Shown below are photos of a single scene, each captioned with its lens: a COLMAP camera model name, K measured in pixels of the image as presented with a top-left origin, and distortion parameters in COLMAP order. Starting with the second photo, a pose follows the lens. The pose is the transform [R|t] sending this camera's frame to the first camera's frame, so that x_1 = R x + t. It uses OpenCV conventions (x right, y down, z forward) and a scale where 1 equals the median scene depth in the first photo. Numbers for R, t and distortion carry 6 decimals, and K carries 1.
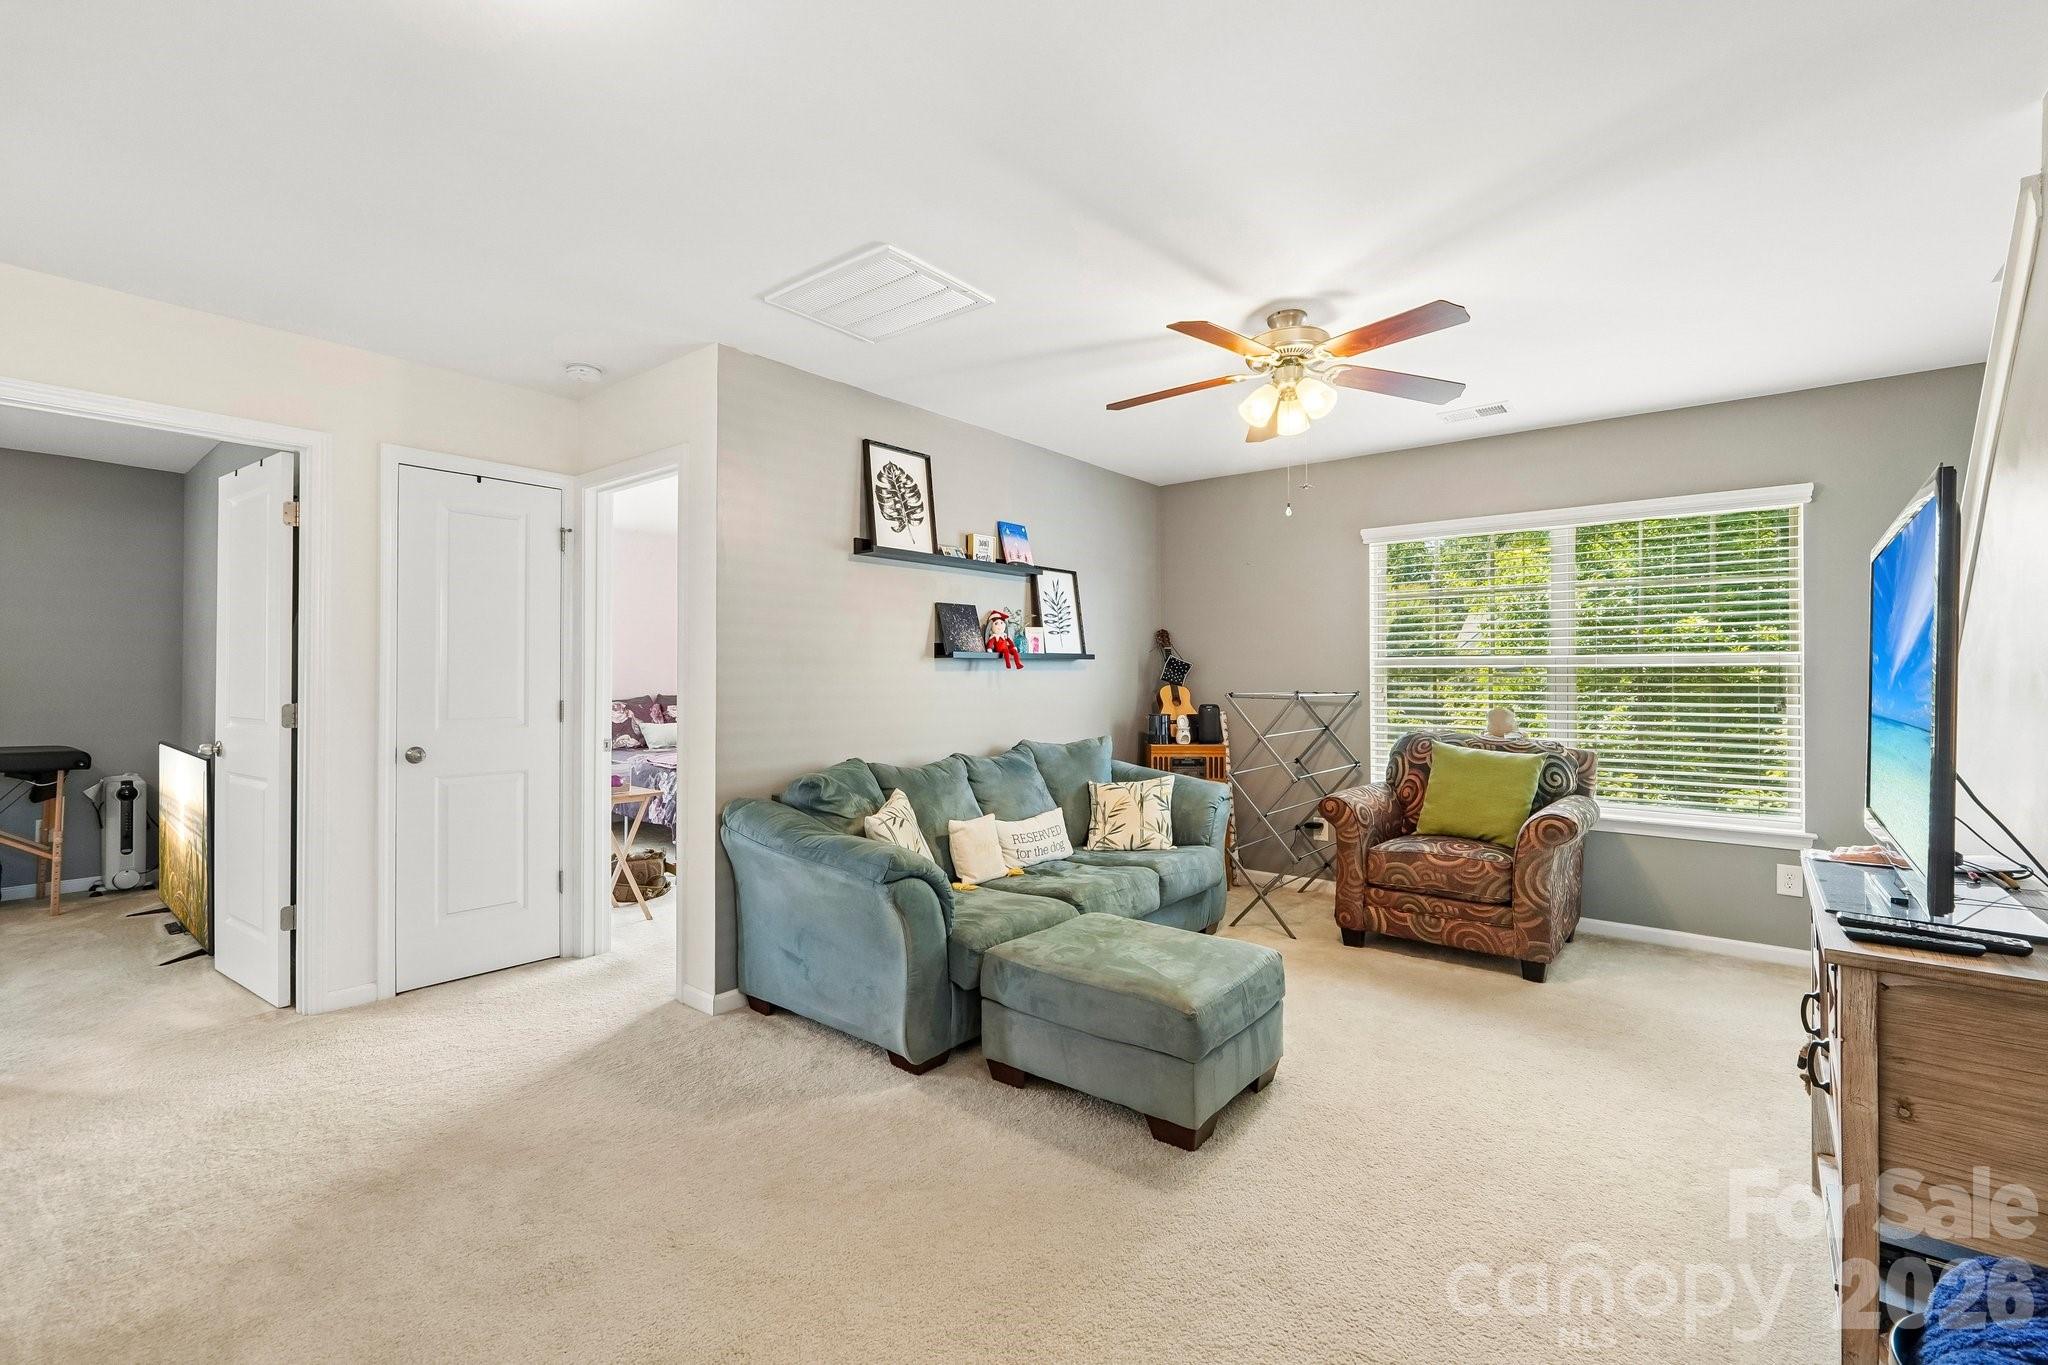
lens RADIAL K [[874.2, 0, 1016.2], [0, 874.2, 674.0], [0, 0, 1]] dist [-0.020968, 0.009122]
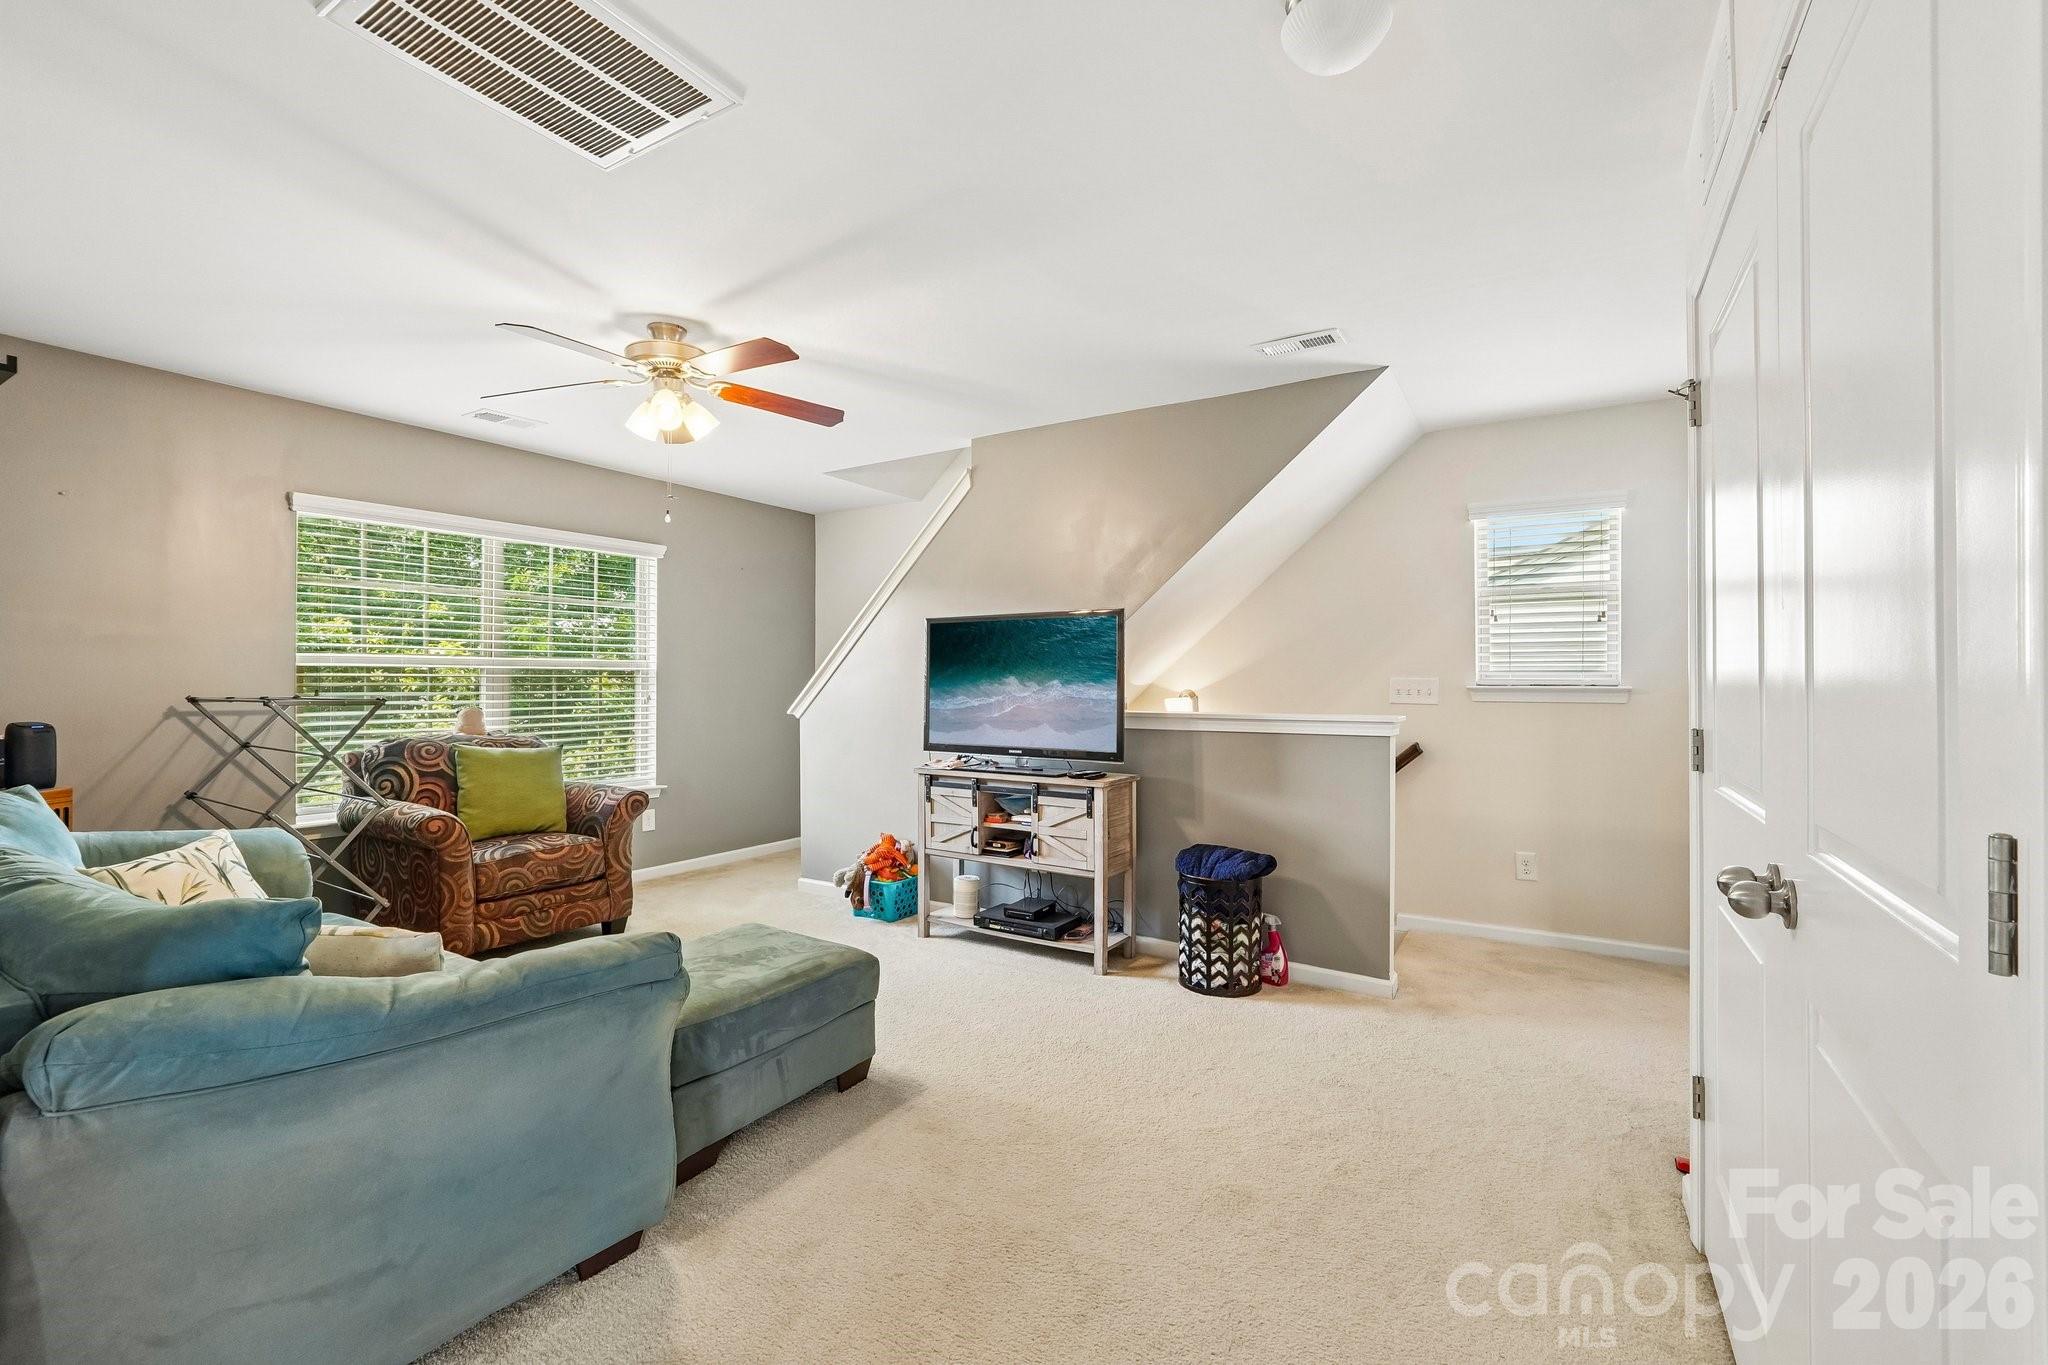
lens RADIAL K [[874.2, 0, 1016.2], [0, 874.2, 674.0], [0, 0, 1]] dist [-0.020968, 0.009122]
pose [[-0.119007, 0.005374, 0.992879, -0.570486], [-0.007579, 0.999951, -0.006321, 0.001212], [-0.992864, -0.008278, -0.118961, 0.533664]]
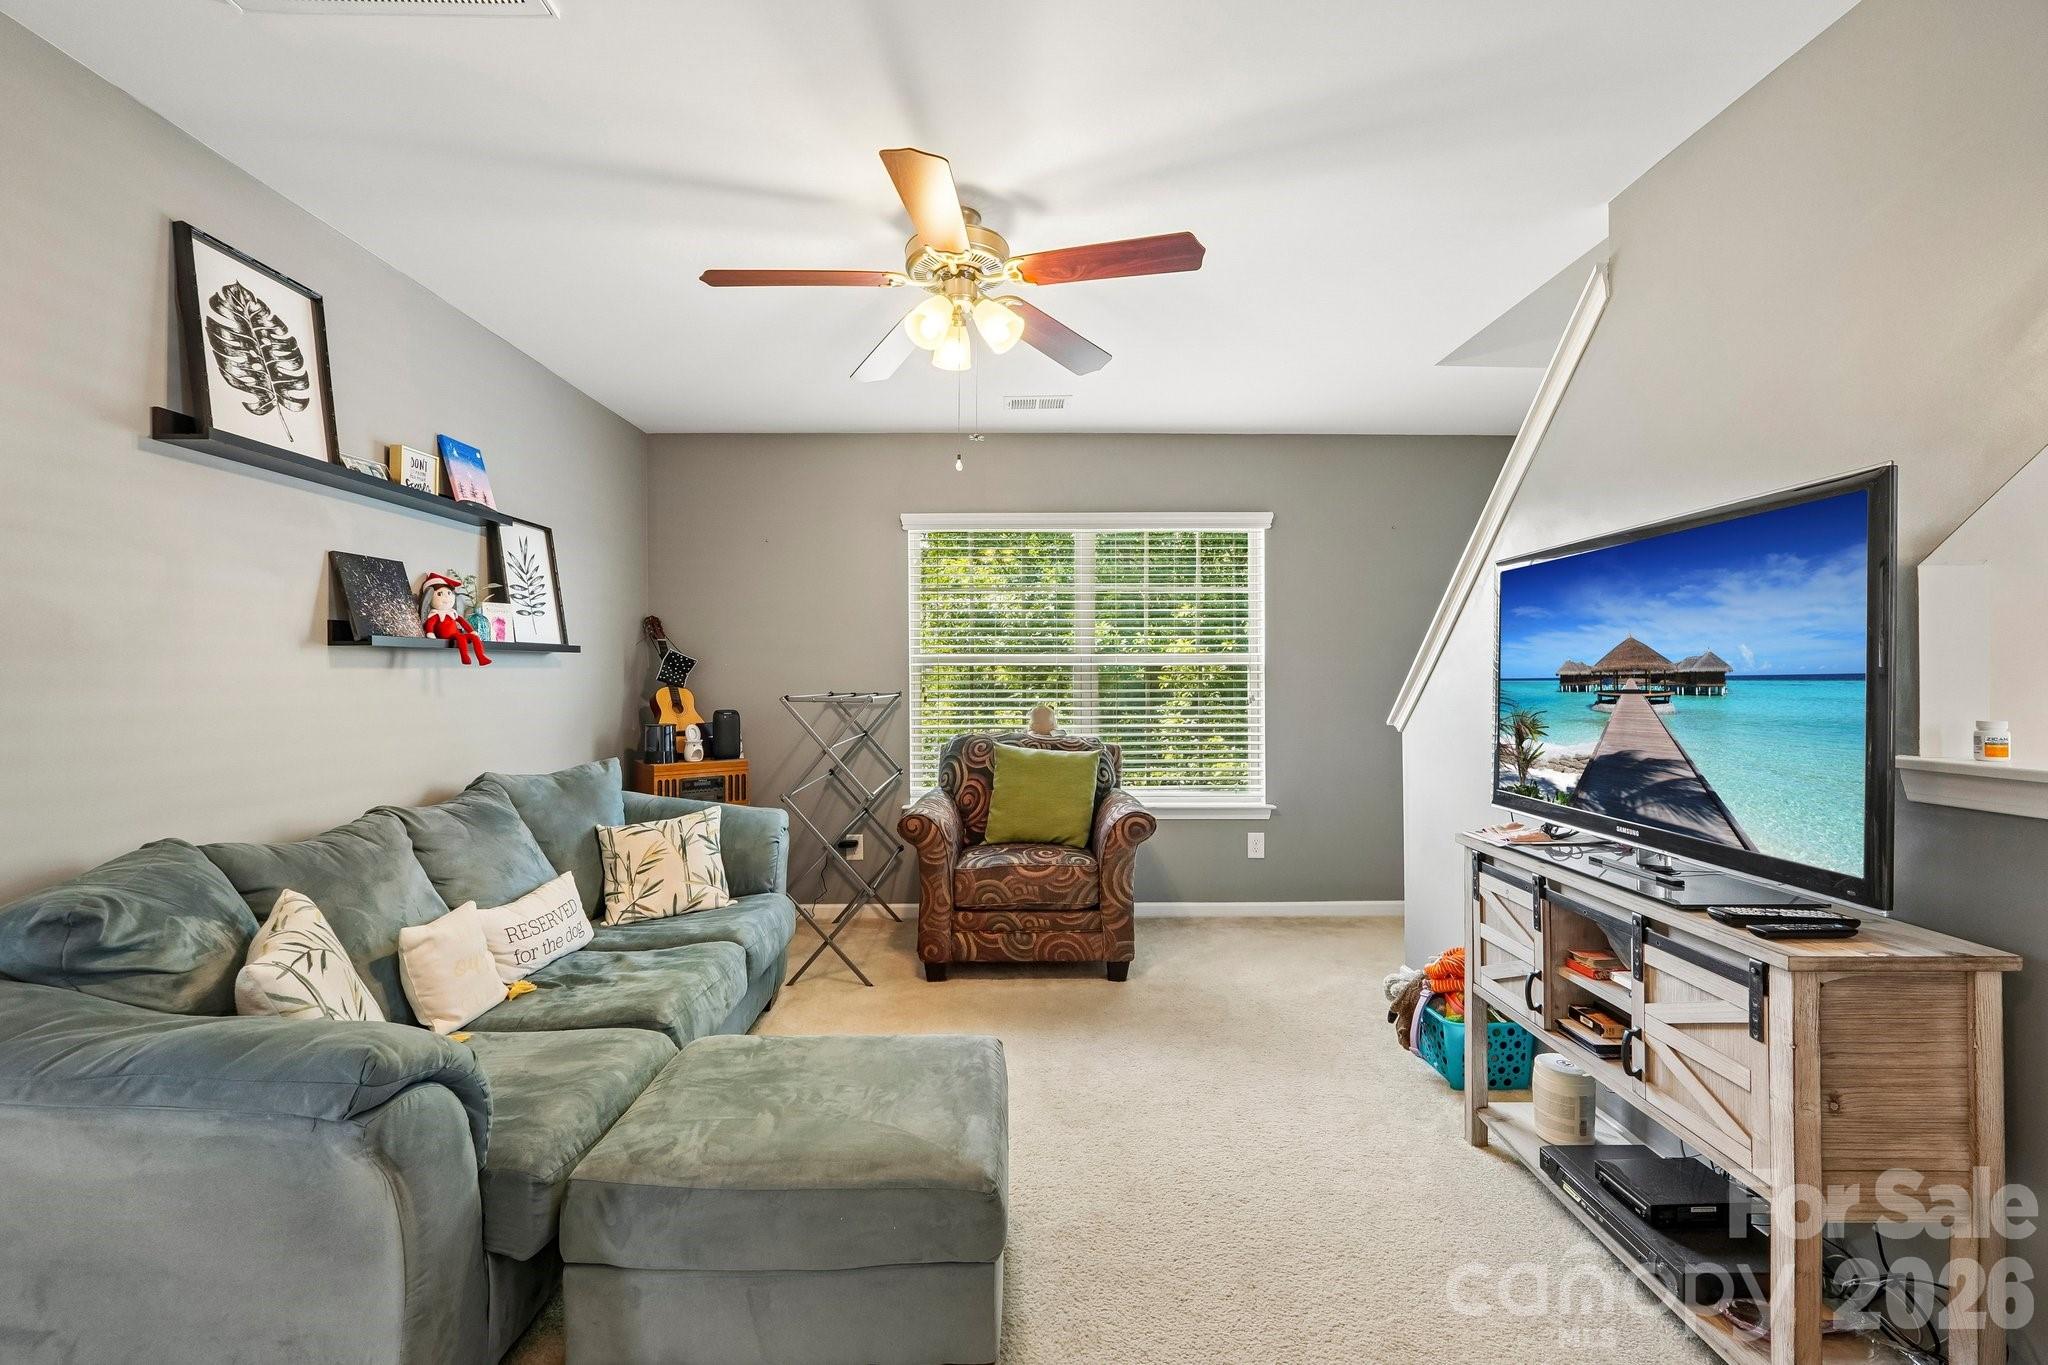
lens RADIAL K [[869.3, 0, 1017.8], [0, 869.3, 674.7], [0, 0, 1]] dist [-0.021495, 0.007988]
pose [[0.769168, -0.003051, 0.639039, -0.110586], [0.001570, 0.999995, 0.002884, 0.000163], [-0.639044, -0.001214, 0.769169, 0.273230]]
